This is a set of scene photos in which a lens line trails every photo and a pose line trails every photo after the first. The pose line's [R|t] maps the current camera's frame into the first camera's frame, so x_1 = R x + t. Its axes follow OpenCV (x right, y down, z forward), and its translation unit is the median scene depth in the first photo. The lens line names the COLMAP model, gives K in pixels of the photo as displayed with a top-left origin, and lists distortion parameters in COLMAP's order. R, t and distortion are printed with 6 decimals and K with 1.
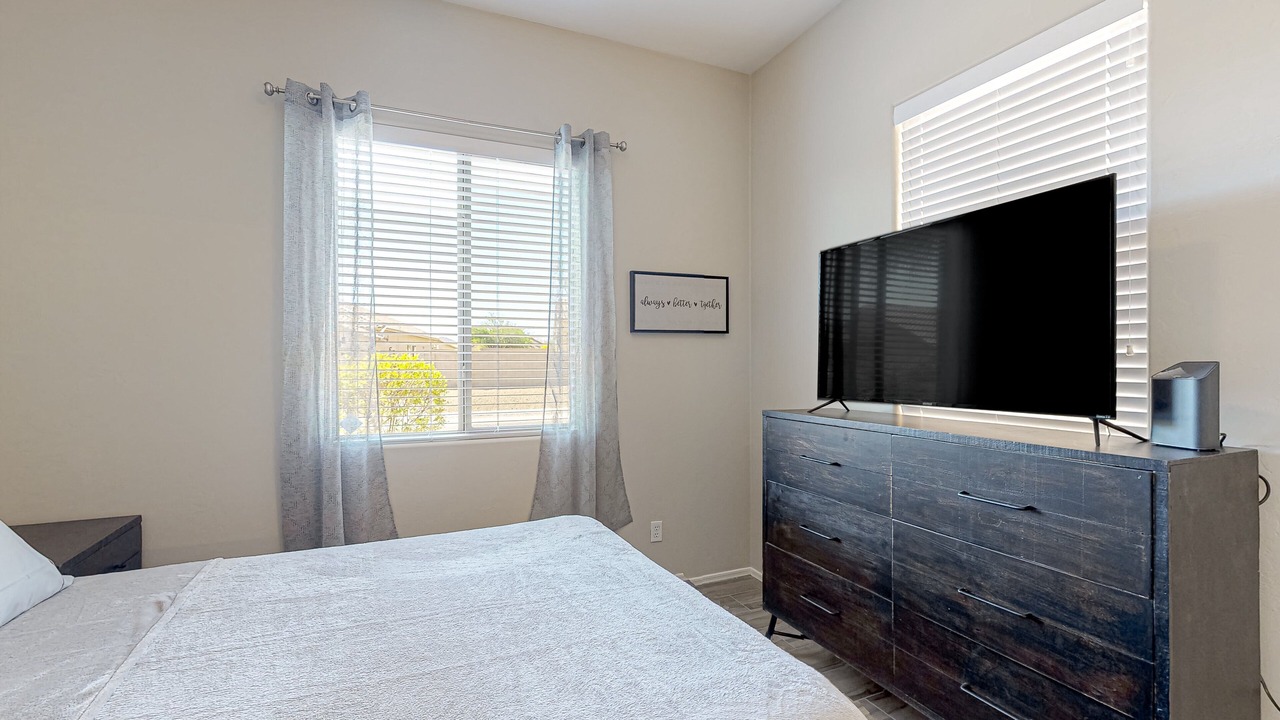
lens RADIAL K [[548.6, 0, 649.6], [0, 548.6, 362.3], [0, 0, 1]] dist [-0.000209, -0.000379]
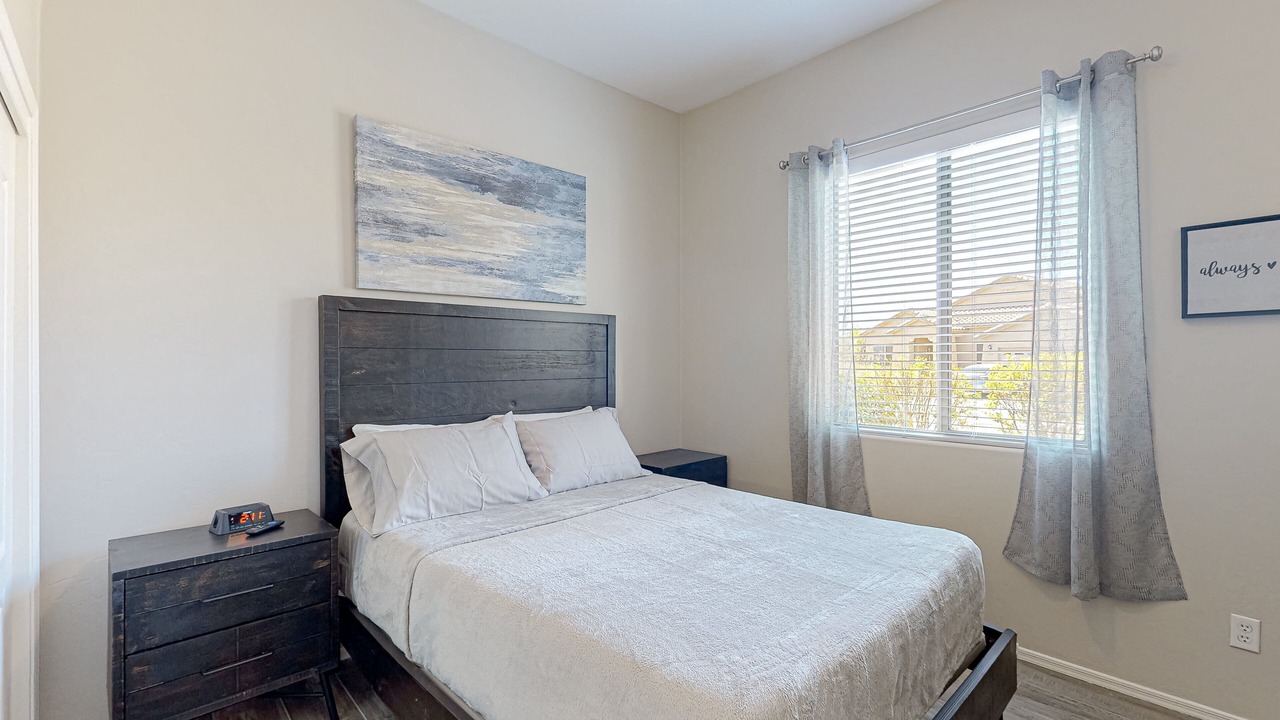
lens RADIAL K [[548.6, 0, 649.6], [0, 548.6, 362.3], [0, 0, 1]] dist [-0.000209, -0.000379]
pose [[0.354060, 0.001678, -0.935221, 0.396021], [-0.002809, 0.999996, 0.000731, 0.000652], [0.935218, 0.002369, 0.354063, 0.159308]]
